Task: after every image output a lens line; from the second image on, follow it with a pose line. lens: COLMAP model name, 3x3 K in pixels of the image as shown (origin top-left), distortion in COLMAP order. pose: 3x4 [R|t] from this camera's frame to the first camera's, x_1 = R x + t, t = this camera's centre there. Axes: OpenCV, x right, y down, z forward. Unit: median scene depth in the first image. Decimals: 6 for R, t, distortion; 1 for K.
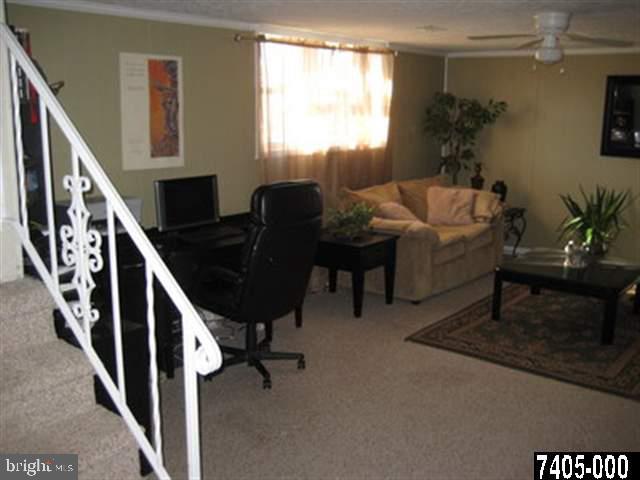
lens RADIAL K [[658.5, 0, 320.8], [0, 658.5, 240.2], [0, 0, 1]] dist [-0.107942, 0.000000]
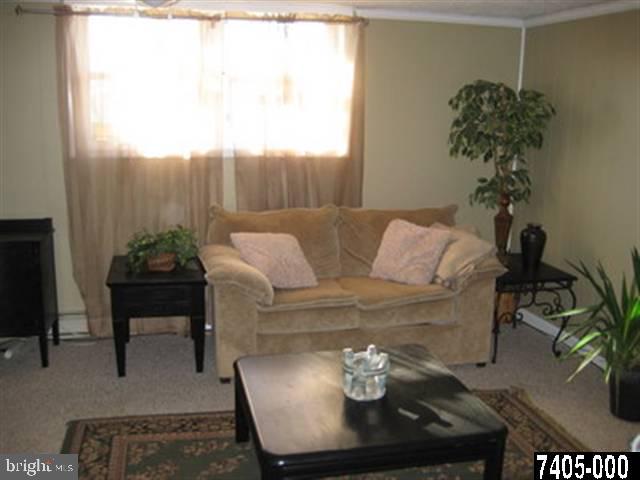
lens RADIAL K [[658.5, 0, 319.6], [0, 658.5, 241.0], [0, 0, 1]] dist [-0.107942, 0.000000]
pose [[0.786725, 0.134187, -0.602542, 0.602160], [-0.139722, 0.989464, 0.037923, -0.086776], [0.601283, 0.054353, 0.797186, 0.494559]]
